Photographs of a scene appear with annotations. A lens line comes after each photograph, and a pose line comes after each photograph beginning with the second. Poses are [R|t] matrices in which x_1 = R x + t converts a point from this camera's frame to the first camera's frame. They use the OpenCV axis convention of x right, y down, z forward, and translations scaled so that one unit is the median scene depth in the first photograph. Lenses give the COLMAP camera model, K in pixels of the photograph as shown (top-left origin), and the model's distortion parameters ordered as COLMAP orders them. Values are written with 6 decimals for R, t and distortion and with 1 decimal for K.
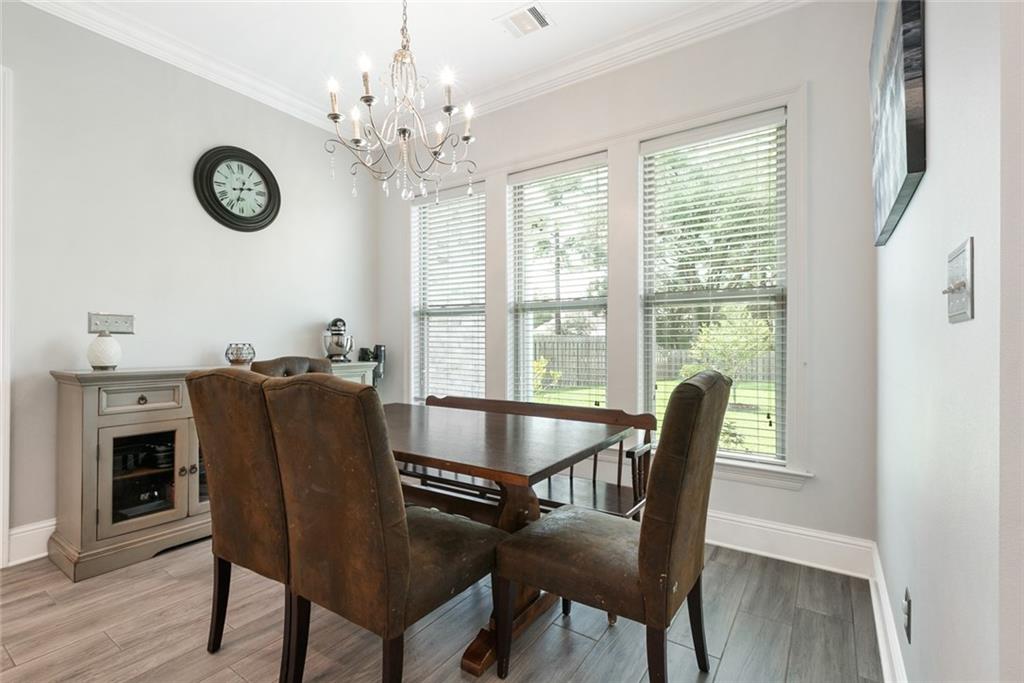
lens RADIAL K [[468.4, 0, 500.3], [0, 468.4, 340.0], [0, 0, 1]] dist [-0.001478, -0.000232]
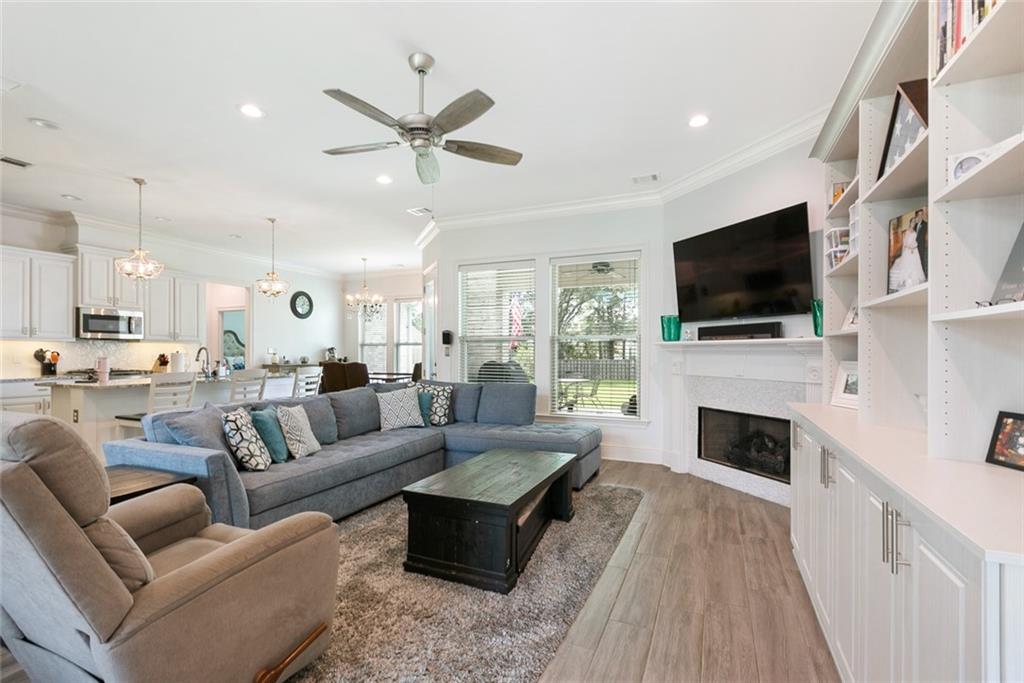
lens RADIAL K [[468.4, 0, 509.7], [0, 468.4, 350.7], [0, 0, 1]] dist [-0.001478, -0.000232]
pose [[0.978131, 0.000703, 0.207990, 0.181624], [-0.000407, 0.999999, -0.001466, -0.036449], [-0.207990, 0.001349, 0.978130, -3.342745]]
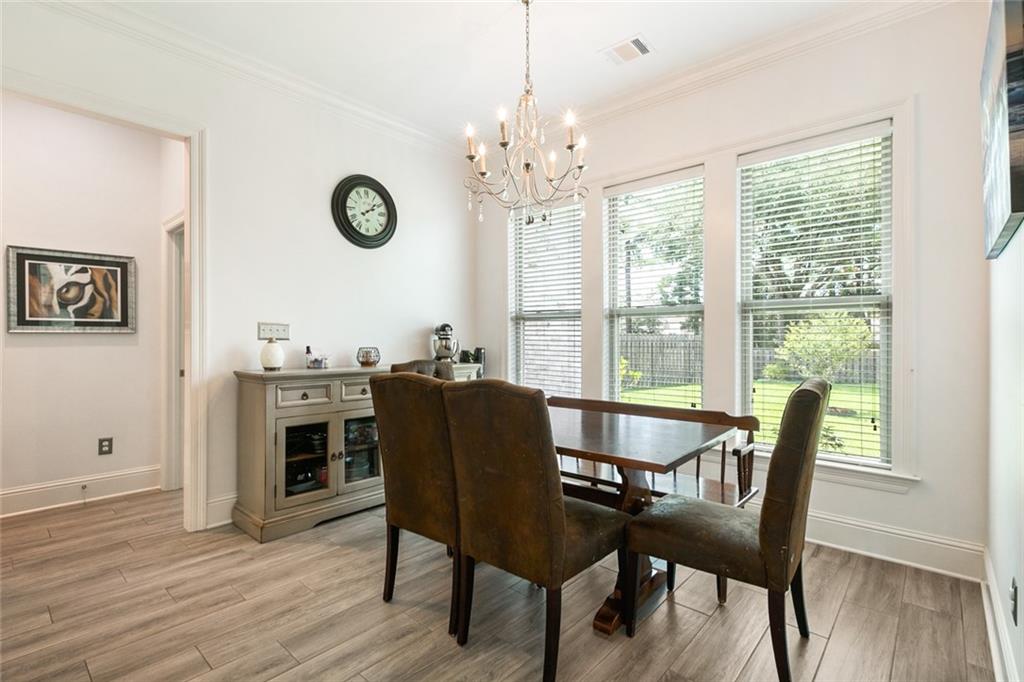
lens RADIAL K [[468.4, 0, 512.8], [0, 468.4, 340.1], [0, 0, 1]] dist [-0.001478, -0.000232]
pose [[0.992024, -0.000346, -0.126045, -0.087570], [0.000677, 0.999996, 0.002587, -0.018925], [0.126044, -0.002652, 0.992021, -0.127816]]
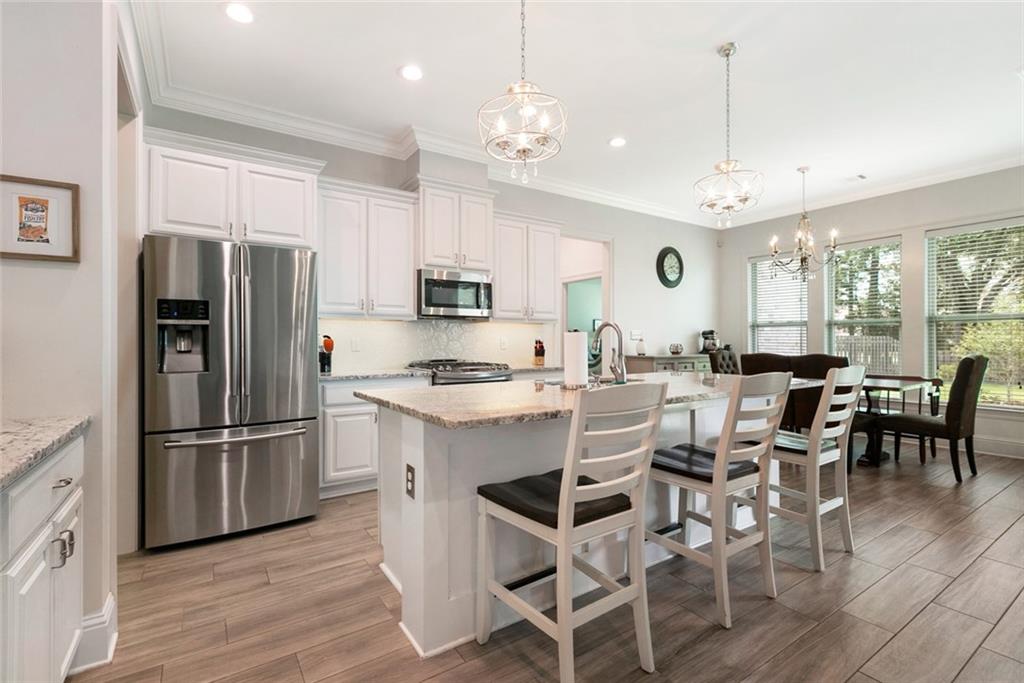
lens RADIAL K [[468.4, 0, 495.6], [0, 468.4, 342.0], [0, 0, 1]] dist [-0.001478, -0.000232]
pose [[0.926558, -0.004517, -0.376124, -0.751616], [0.004225, 0.999990, -0.001601, -0.001015], [0.376128, -0.000106, 0.926568, -1.734265]]
